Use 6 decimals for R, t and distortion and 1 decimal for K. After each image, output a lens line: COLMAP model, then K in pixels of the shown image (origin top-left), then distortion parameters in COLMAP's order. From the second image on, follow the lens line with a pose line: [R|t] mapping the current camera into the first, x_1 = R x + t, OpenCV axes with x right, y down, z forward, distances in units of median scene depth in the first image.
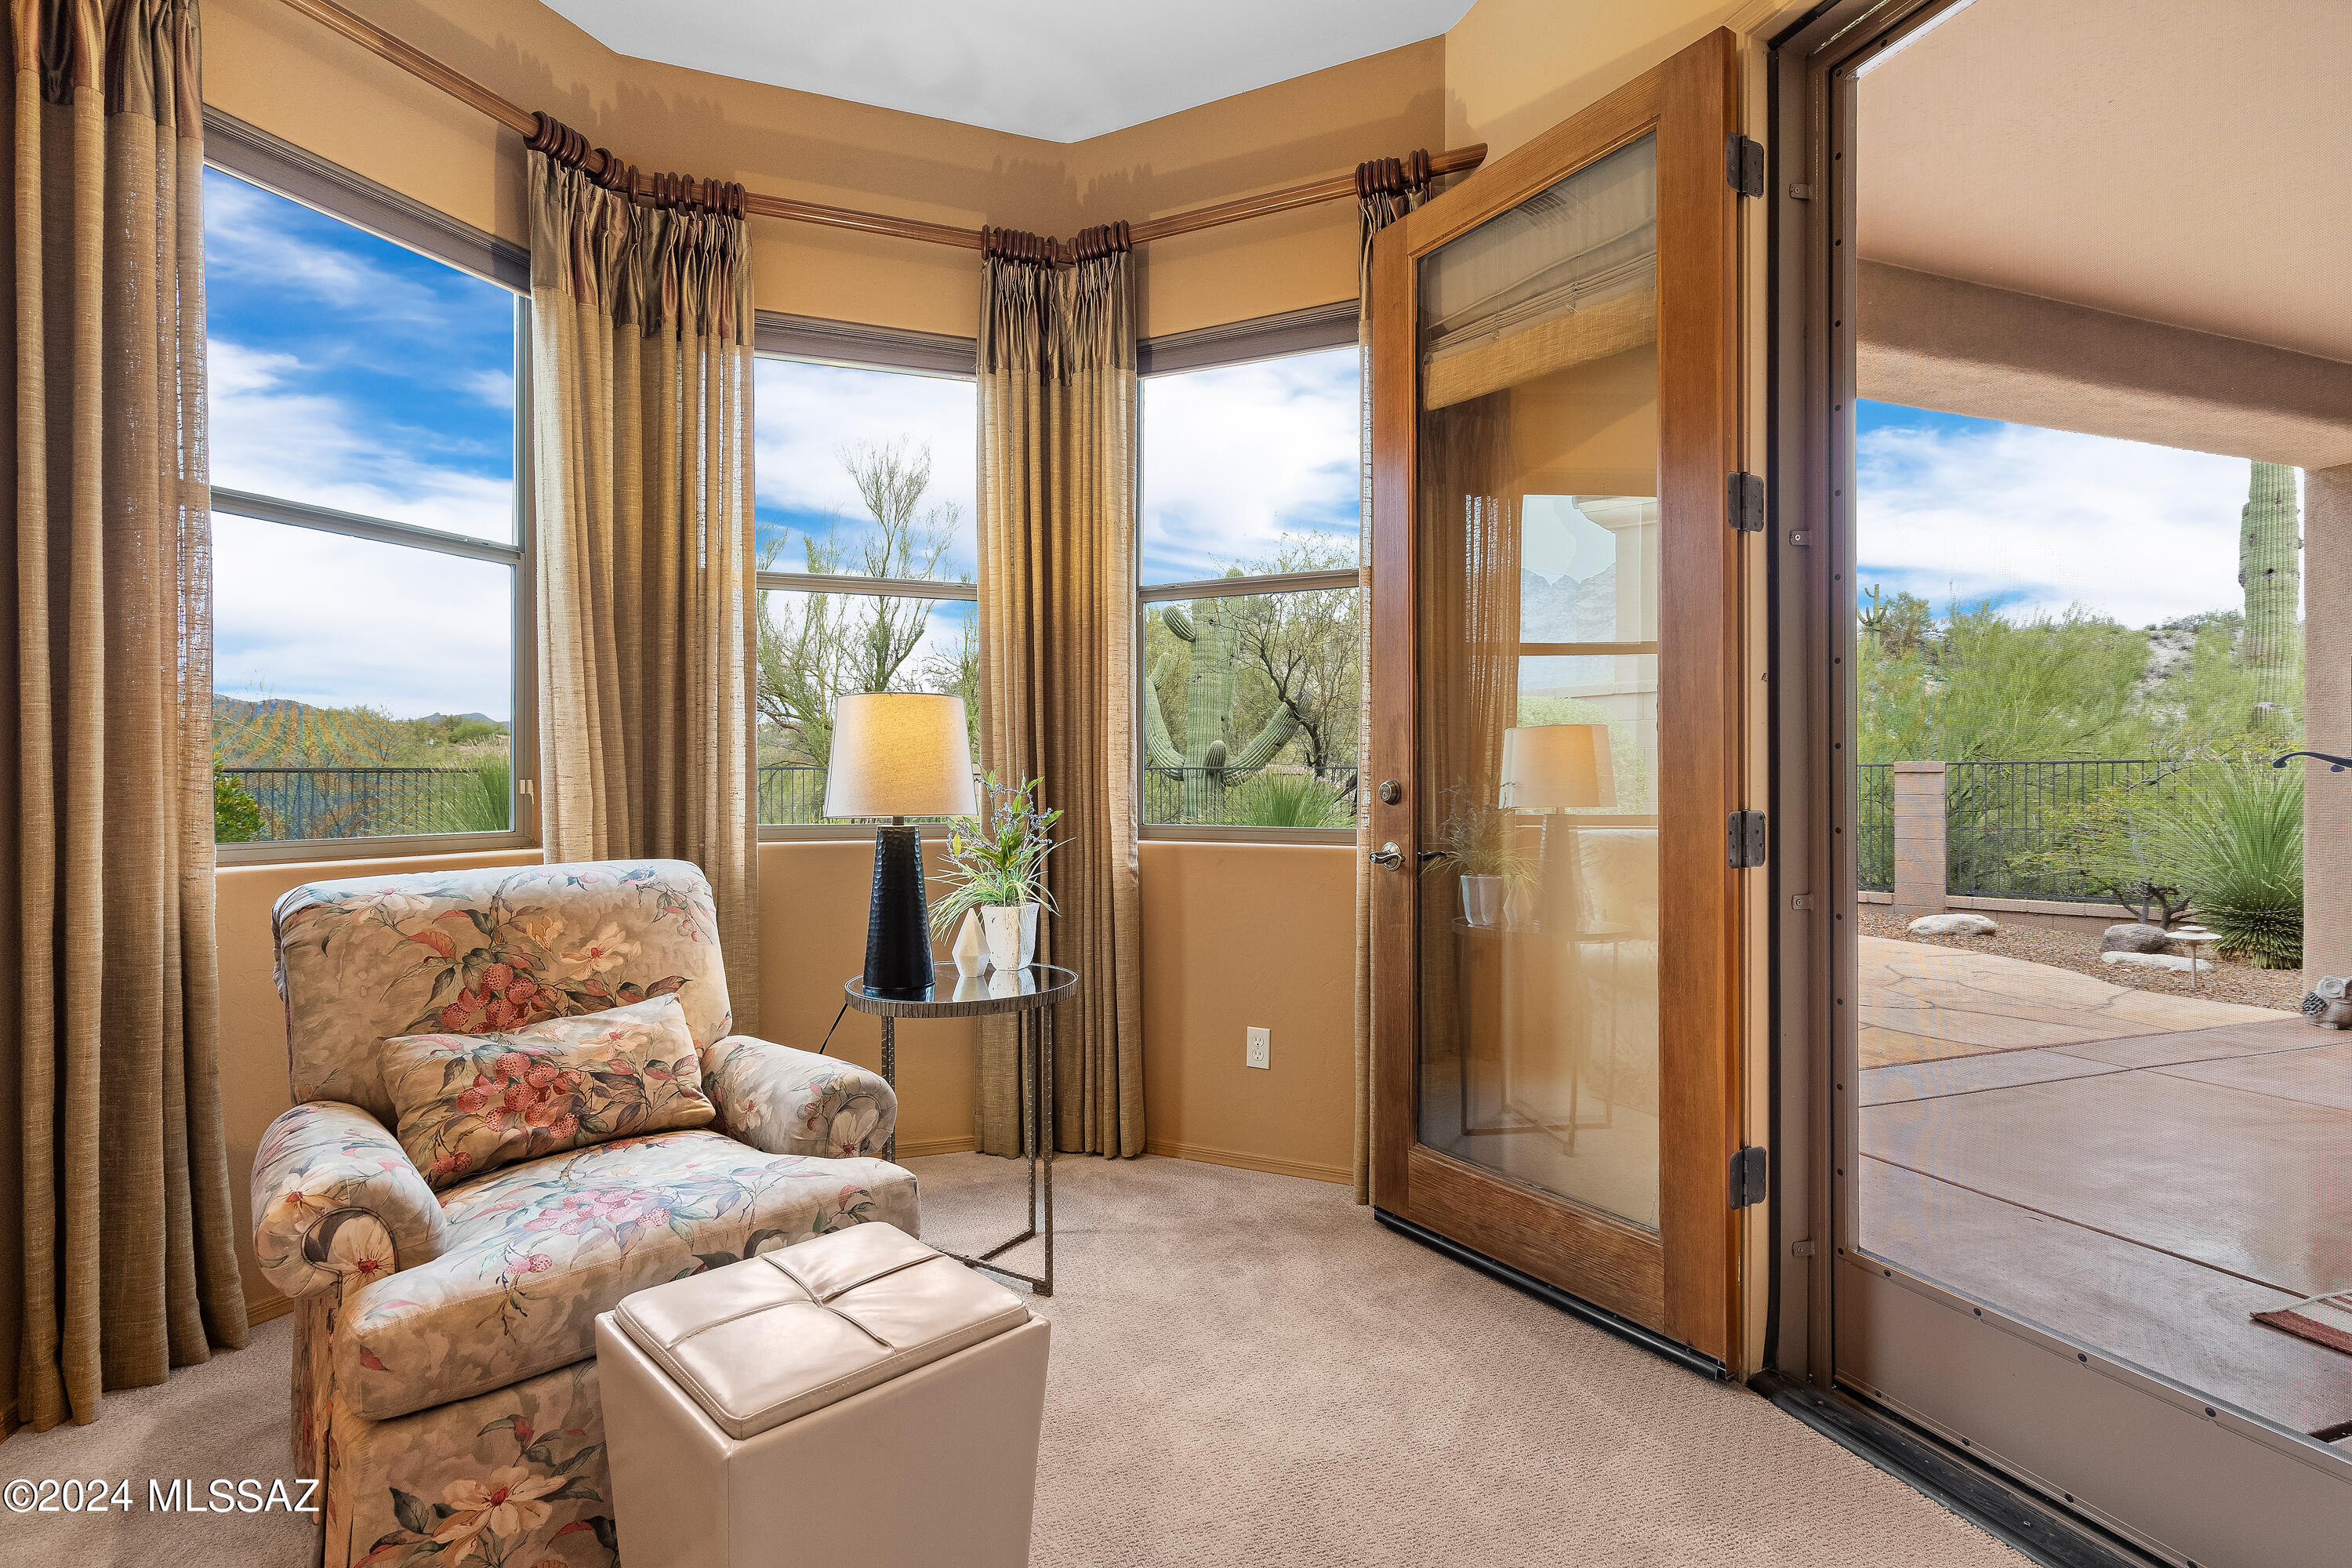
lens RADIAL K [[1098.2, 0, 1175.7], [0, 1098.2, 786.9], [0, 0, 1]] dist [-0.006346, 0.003465]
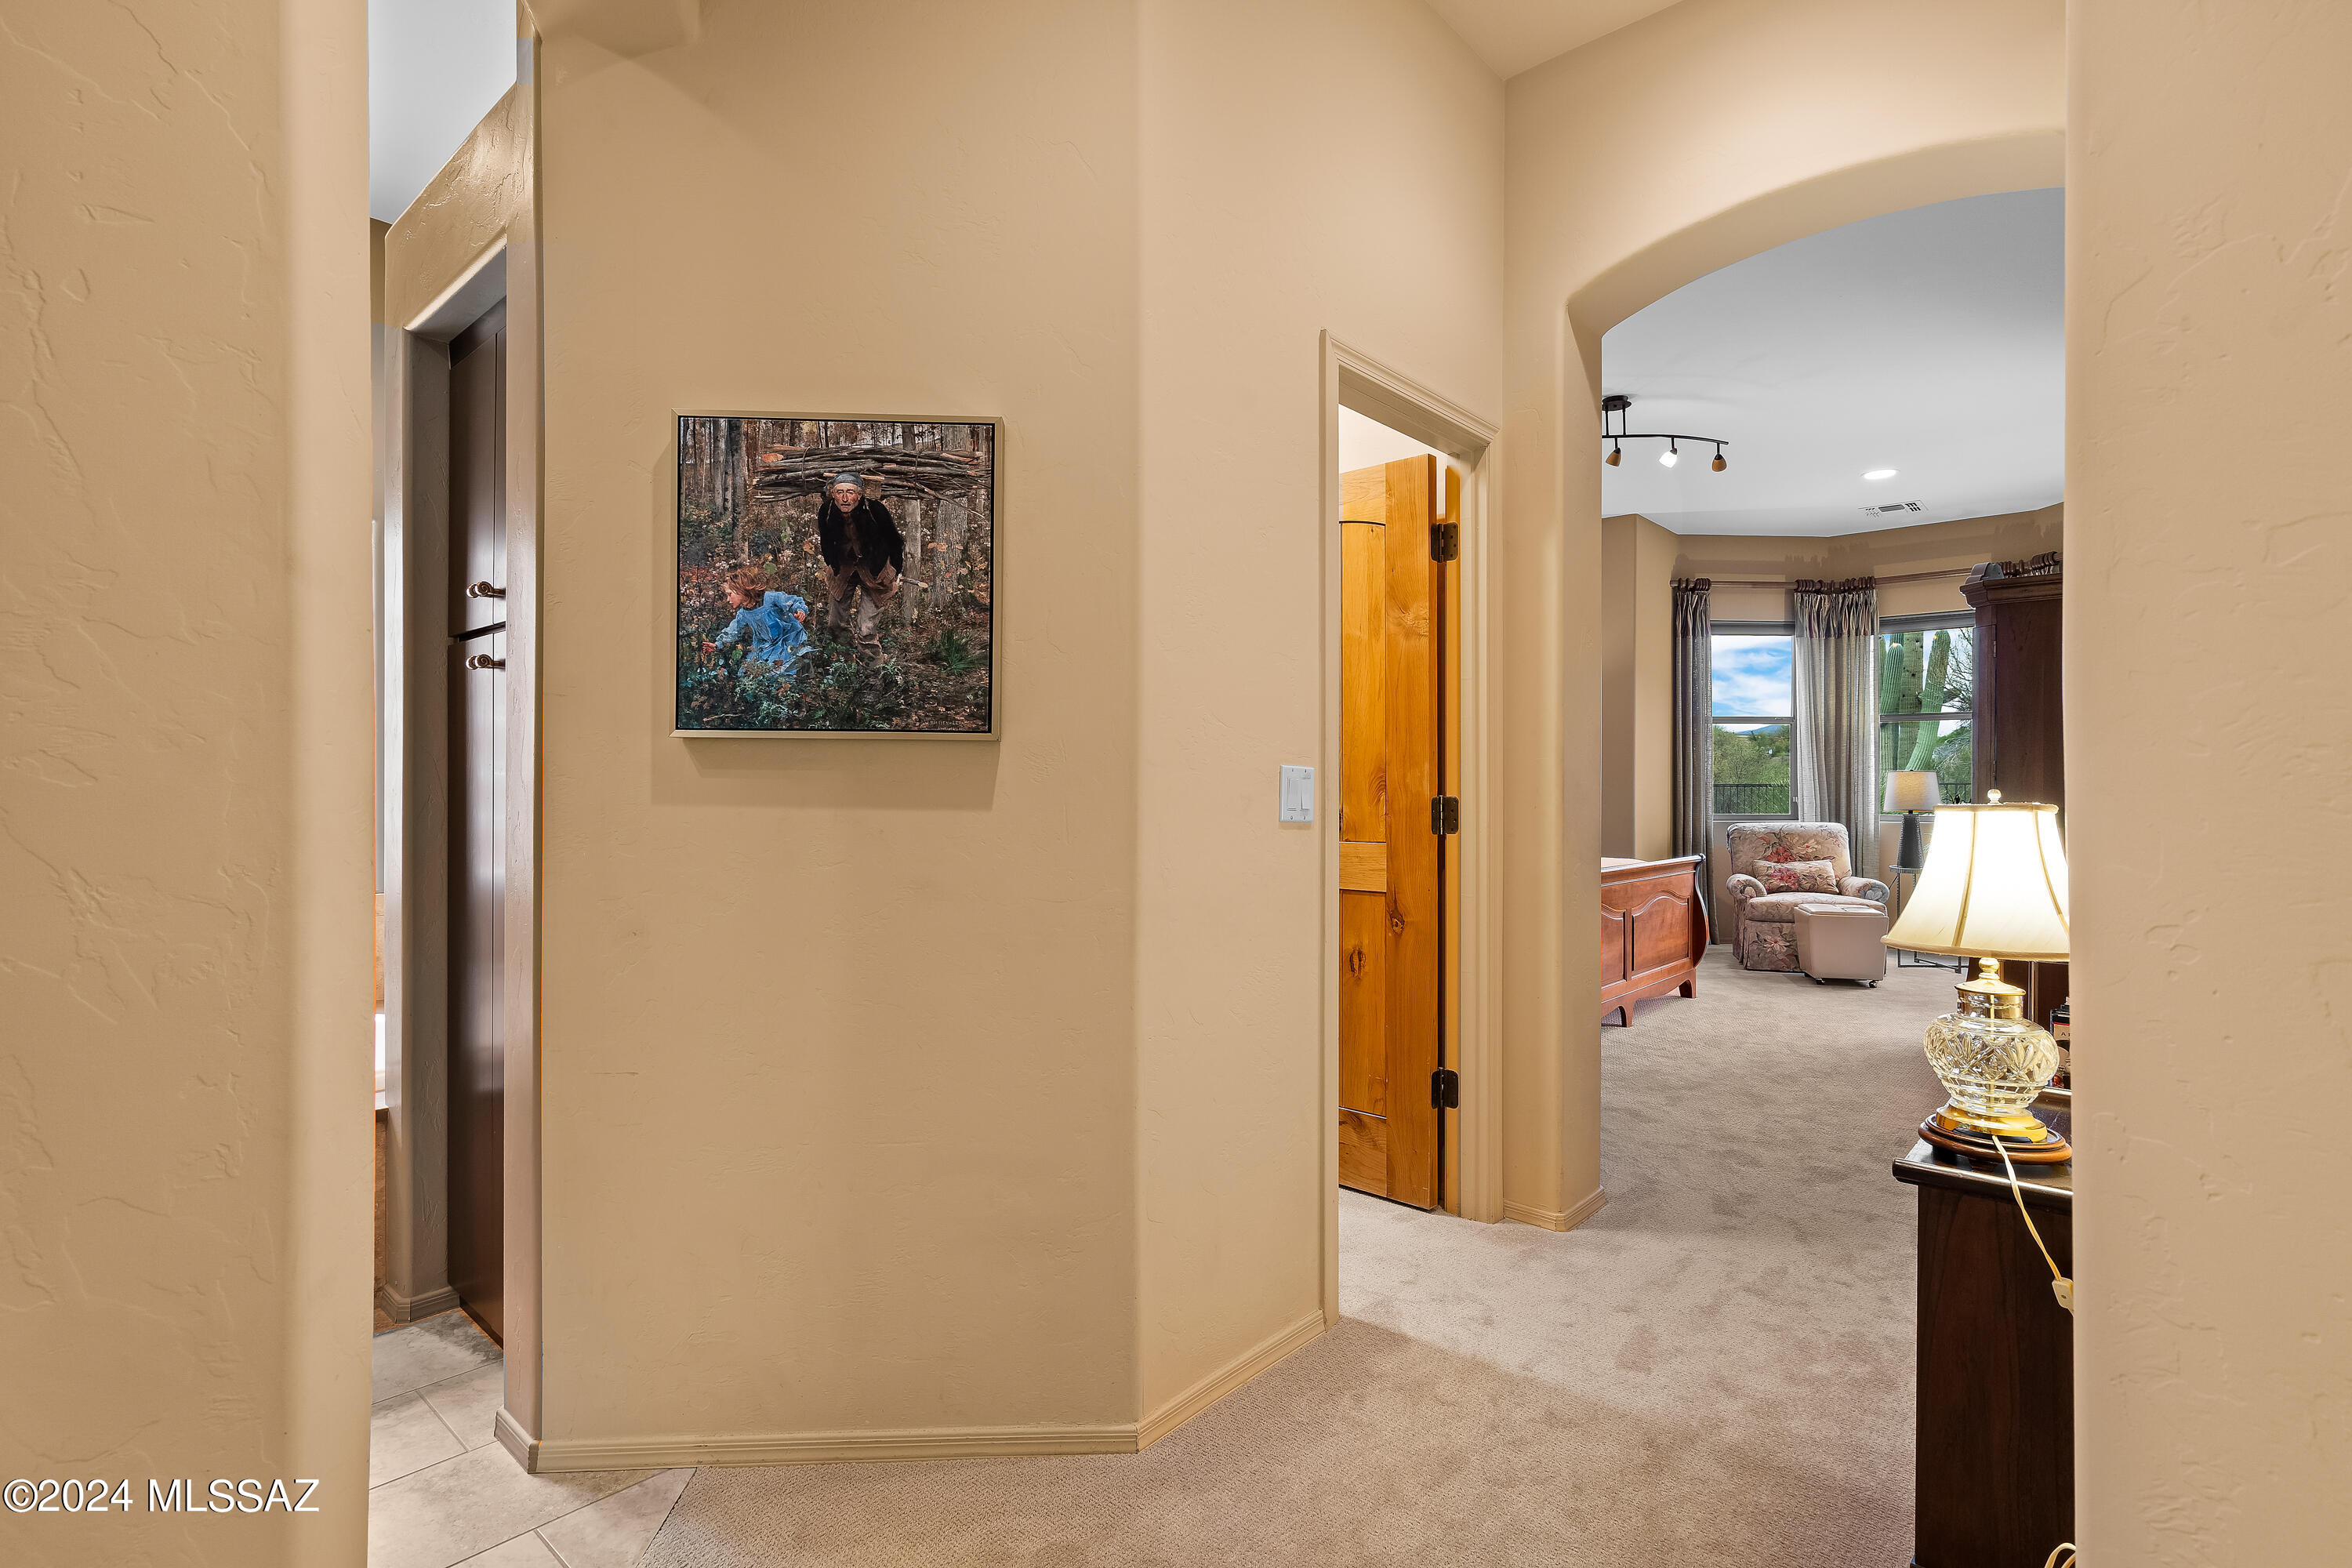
lens RADIAL K [[1098.2, 0, 1181.0], [0, 1098.2, 784.1], [0, 0, 1]] dist [-0.006346, 0.003465]
pose [[0.462652, -0.000446, -0.886540, 1.625431], [-0.005921, 0.999976, -0.003594, -0.025279], [0.886520, 0.006912, 0.462639, -2.363954]]
